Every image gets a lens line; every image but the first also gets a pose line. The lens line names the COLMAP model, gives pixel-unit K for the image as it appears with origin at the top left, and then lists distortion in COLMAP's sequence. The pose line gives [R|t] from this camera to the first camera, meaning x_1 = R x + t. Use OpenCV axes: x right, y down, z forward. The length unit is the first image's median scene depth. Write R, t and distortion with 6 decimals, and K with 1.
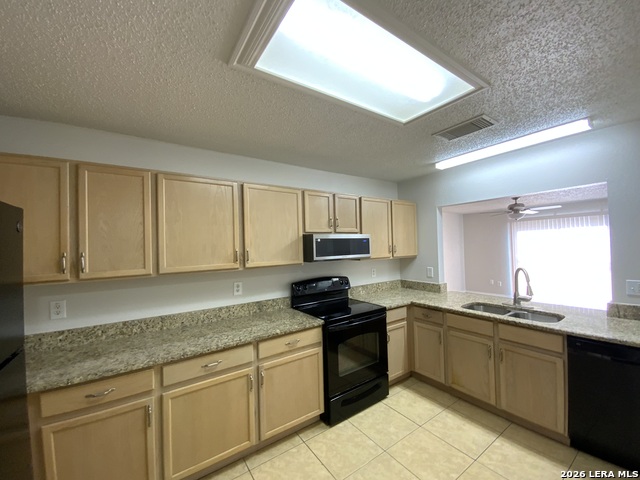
lens RADIAL K [[258.1, 0, 320.0], [0, 258.1, 240.0], [0, 0, 1]] dist [0.015043, -0.016266]
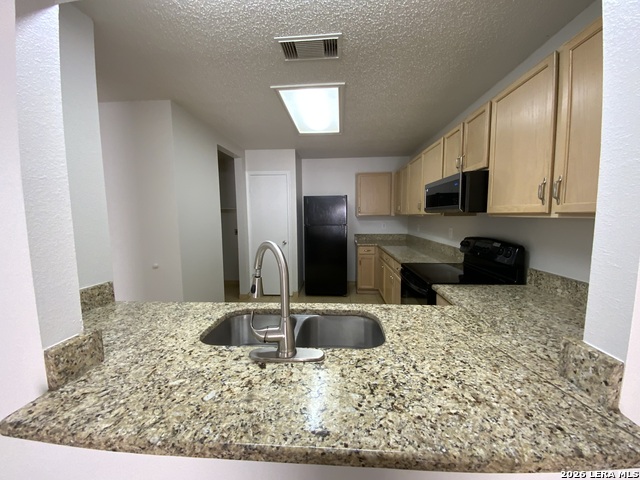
lens RADIAL K [[258.1, 0, 320.0], [0, 258.1, 240.0], [0, 0, 1]] dist [0.015043, -0.016266]
pose [[-0.617928, 0.108705, -0.778683, 1.127111], [0.043929, 0.993622, 0.103850, 0.074793], [0.785006, 0.029965, -0.618763, 1.420732]]
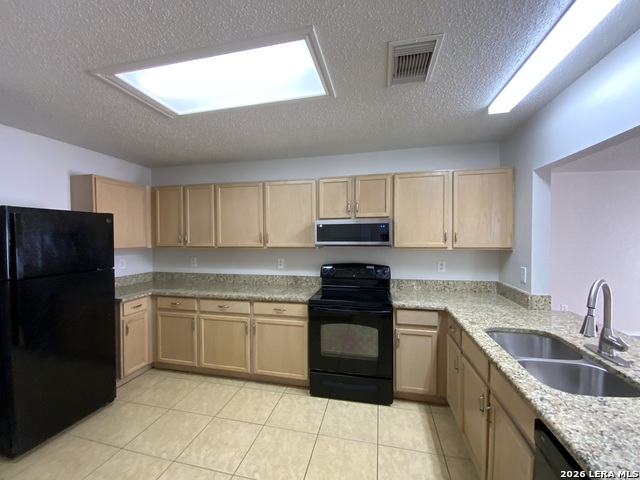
lens RADIAL K [[258.1, 0, 320.0], [0, 258.1, 240.0], [0, 0, 1]] dist [0.015043, -0.016266]
pose [[0.679123, 0.036278, -0.733128, 0.842425], [0.002639, 0.998651, 0.051862, 0.004826], [0.734020, -0.037155, 0.678111, 0.303264]]
